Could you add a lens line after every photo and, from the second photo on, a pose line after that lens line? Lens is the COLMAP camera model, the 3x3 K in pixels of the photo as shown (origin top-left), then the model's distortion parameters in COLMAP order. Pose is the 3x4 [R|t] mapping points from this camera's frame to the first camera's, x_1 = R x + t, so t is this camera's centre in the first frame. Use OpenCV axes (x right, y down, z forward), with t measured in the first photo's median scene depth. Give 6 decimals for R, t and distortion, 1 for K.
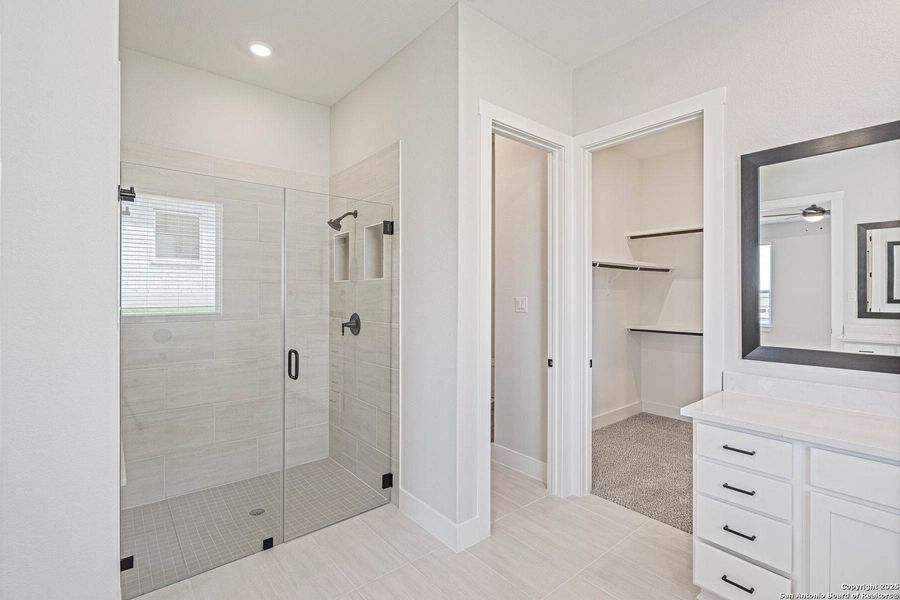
lens RADIAL K [[411.6, 0, 440.9], [0, 411.6, 300.2], [0, 0, 1]] dist [0.000768, 0.000351]
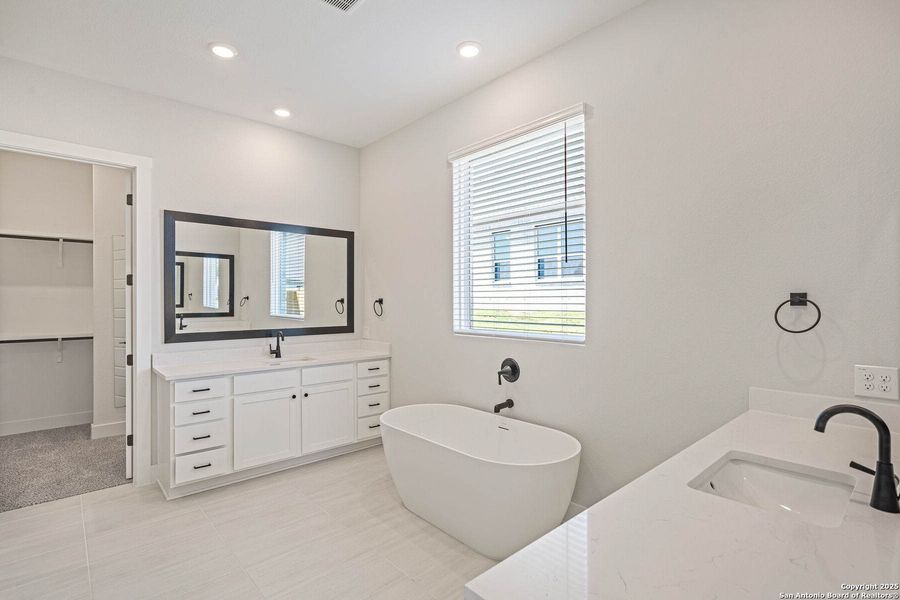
lens RADIAL K [[411.6, 0, 440.9], [0, 411.6, 300.2], [0, 0, 1]] dist [0.000768, 0.000351]
pose [[-0.032876, 0.001806, 0.999458, -0.814622], [0.011109, 0.999937, -0.001441, -0.002603], [-0.999398, 0.011056, -0.032894, 0.026345]]
